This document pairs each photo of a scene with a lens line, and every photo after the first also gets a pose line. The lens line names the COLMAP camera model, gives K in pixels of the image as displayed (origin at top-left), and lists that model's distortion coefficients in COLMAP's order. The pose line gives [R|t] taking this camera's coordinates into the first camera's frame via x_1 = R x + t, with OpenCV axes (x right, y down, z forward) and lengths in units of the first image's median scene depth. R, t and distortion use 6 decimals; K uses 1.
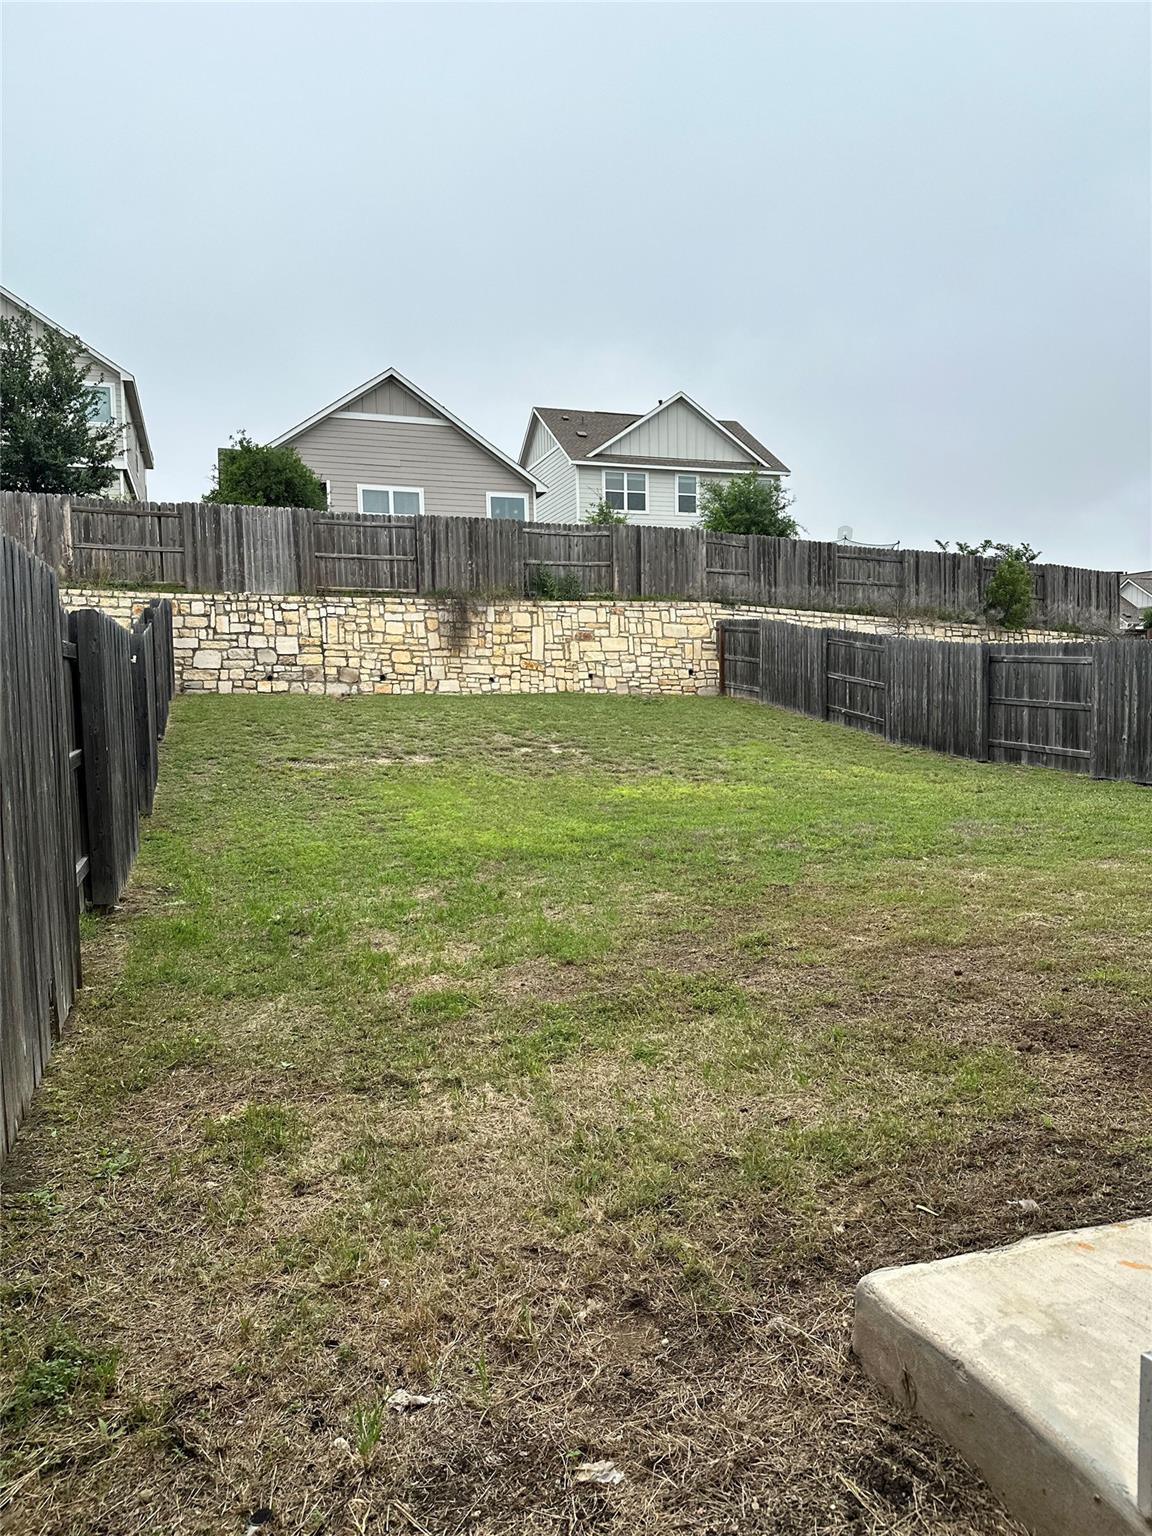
lens RADIAL K [[1085.3, 0, 582.8], [0, 1085.3, 773.8], [0, 0, 1]] dist [0.049850, -0.066526]
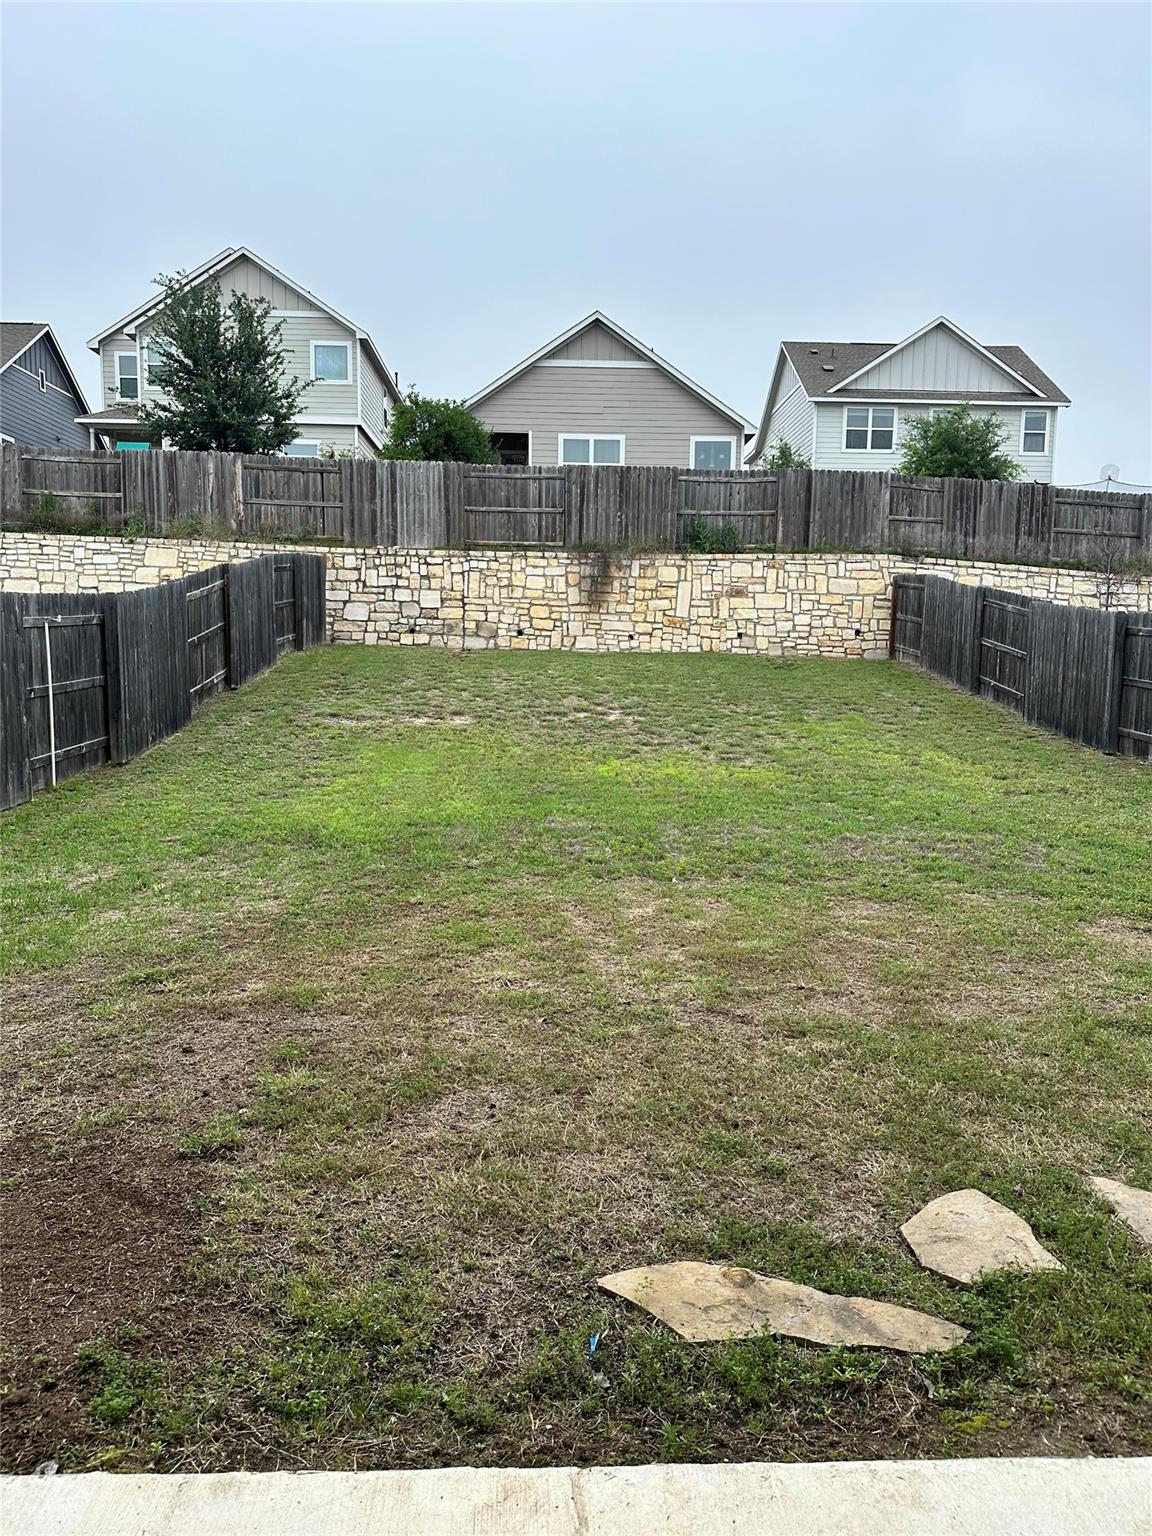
lens RADIAL K [[1085.3, 0, 569.9], [0, 1085.3, 774.4], [0, 0, 1]] dist [0.049850, -0.066526]
pose [[0.960160, 0.057868, -0.273394, 0.132581], [-0.044190, 0.997456, 0.055930, -0.016152], [0.275935, -0.041620, 0.960275, 0.052430]]
